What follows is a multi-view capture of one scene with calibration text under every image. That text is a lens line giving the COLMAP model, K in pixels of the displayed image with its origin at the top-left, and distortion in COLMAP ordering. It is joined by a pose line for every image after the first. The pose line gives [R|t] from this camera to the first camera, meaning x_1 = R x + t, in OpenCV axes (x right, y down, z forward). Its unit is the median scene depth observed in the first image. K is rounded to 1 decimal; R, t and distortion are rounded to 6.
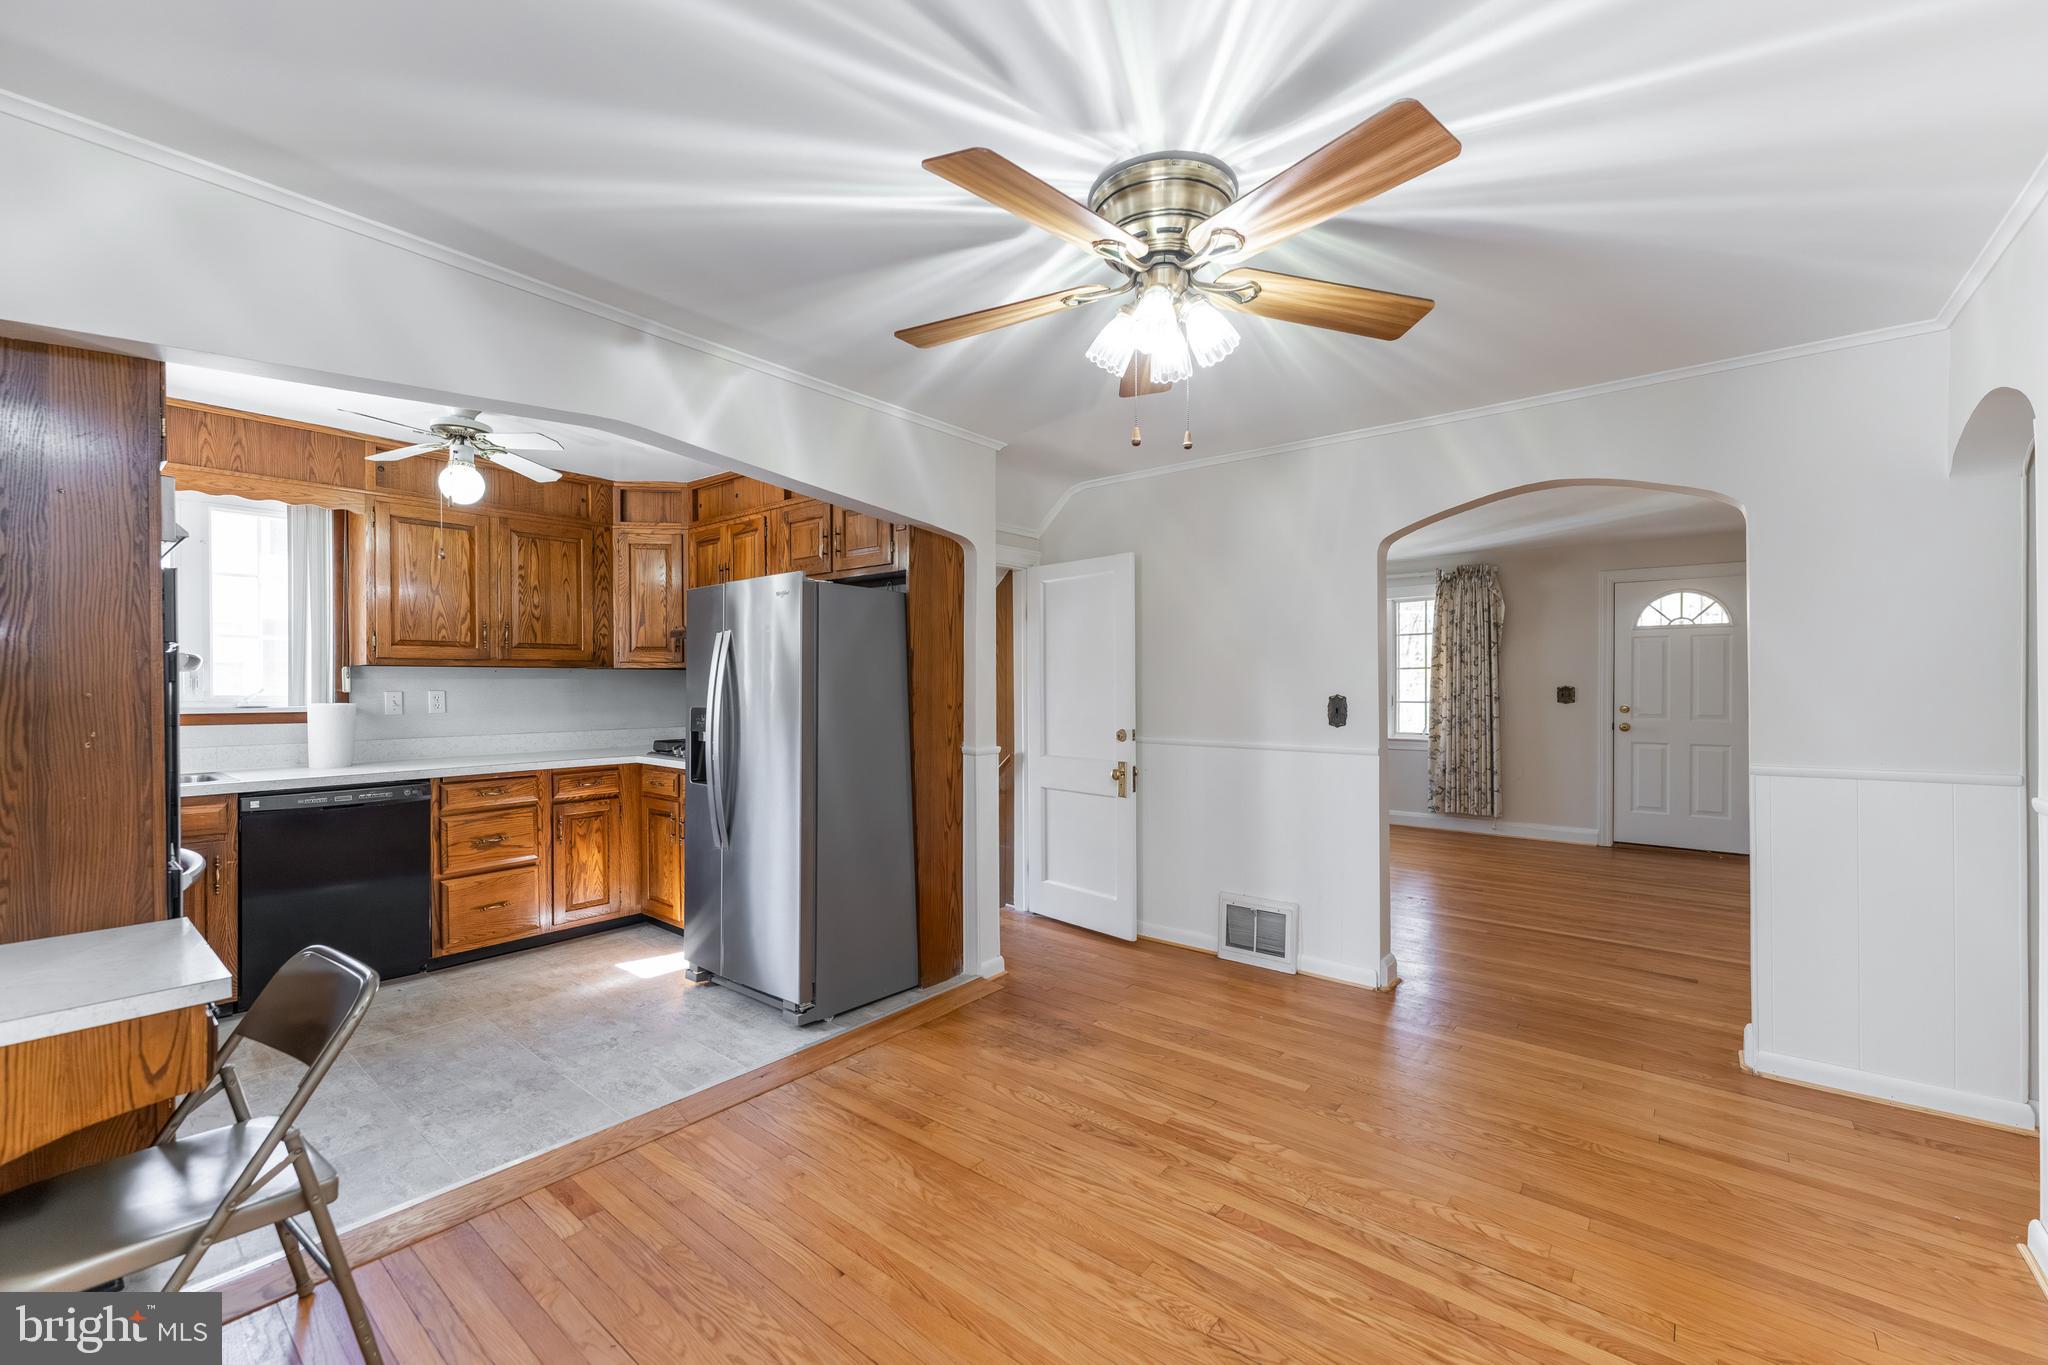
lens RADIAL K [[827.7, 0, 1039.8], [0, 827.7, 683.0], [0, 0, 1]] dist [-0.004617, -0.000920]
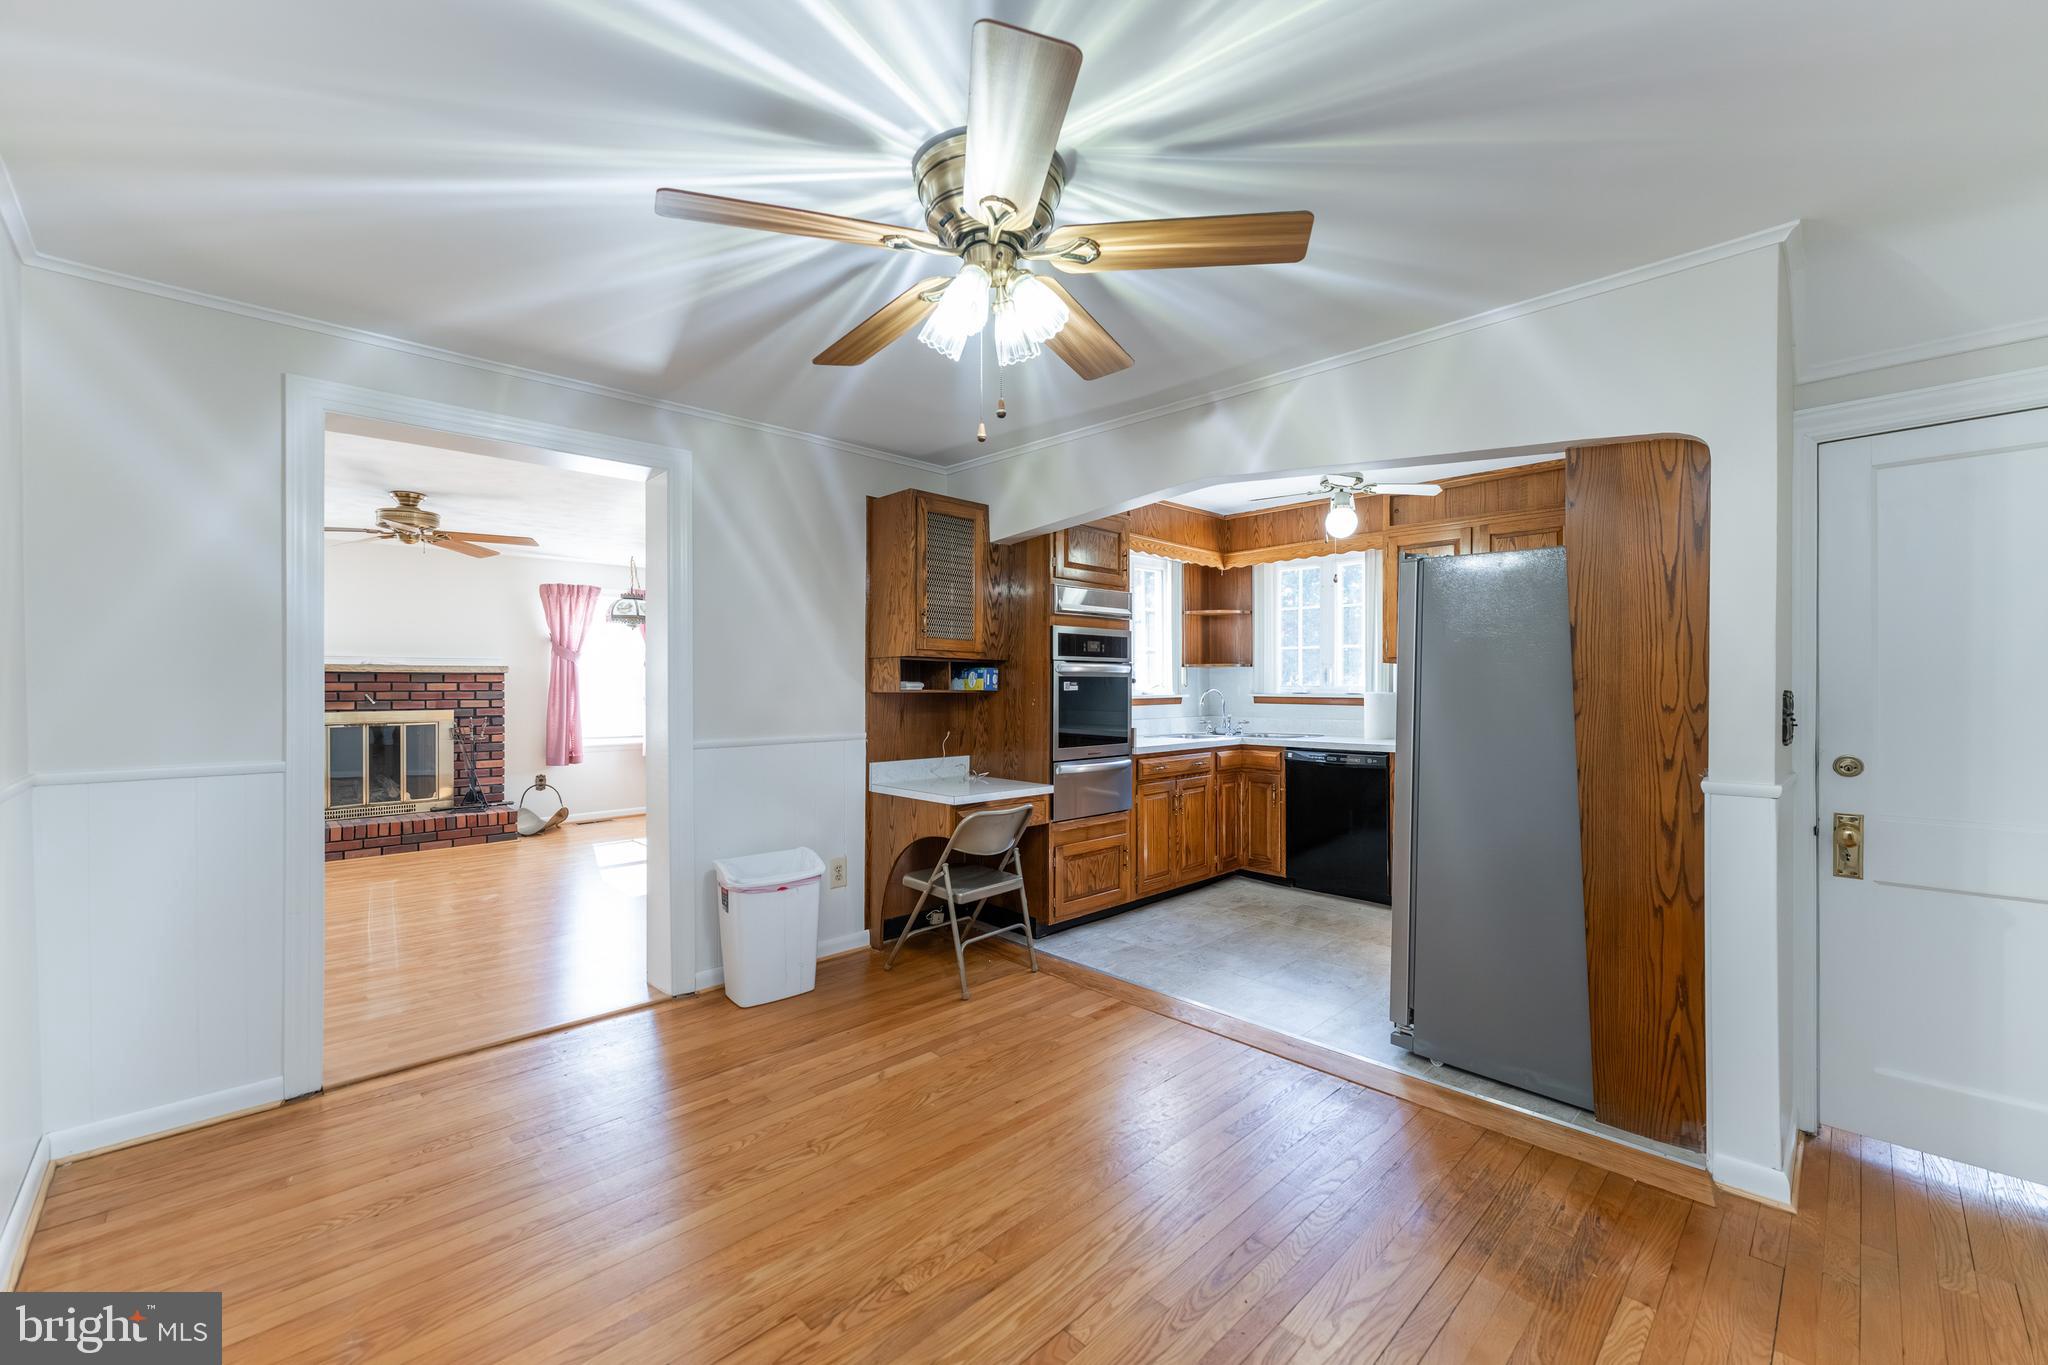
lens RADIAL K [[827.7, 0, 1031.9], [0, 827.7, 684.0], [0, 0, 1]] dist [-0.004617, -0.000920]
pose [[-0.118193, 0.002185, -0.992988, 0.642287], [0.005535, 0.999983, 0.001542, 0.006500], [0.992975, -0.005314, -0.118203, 0.674767]]
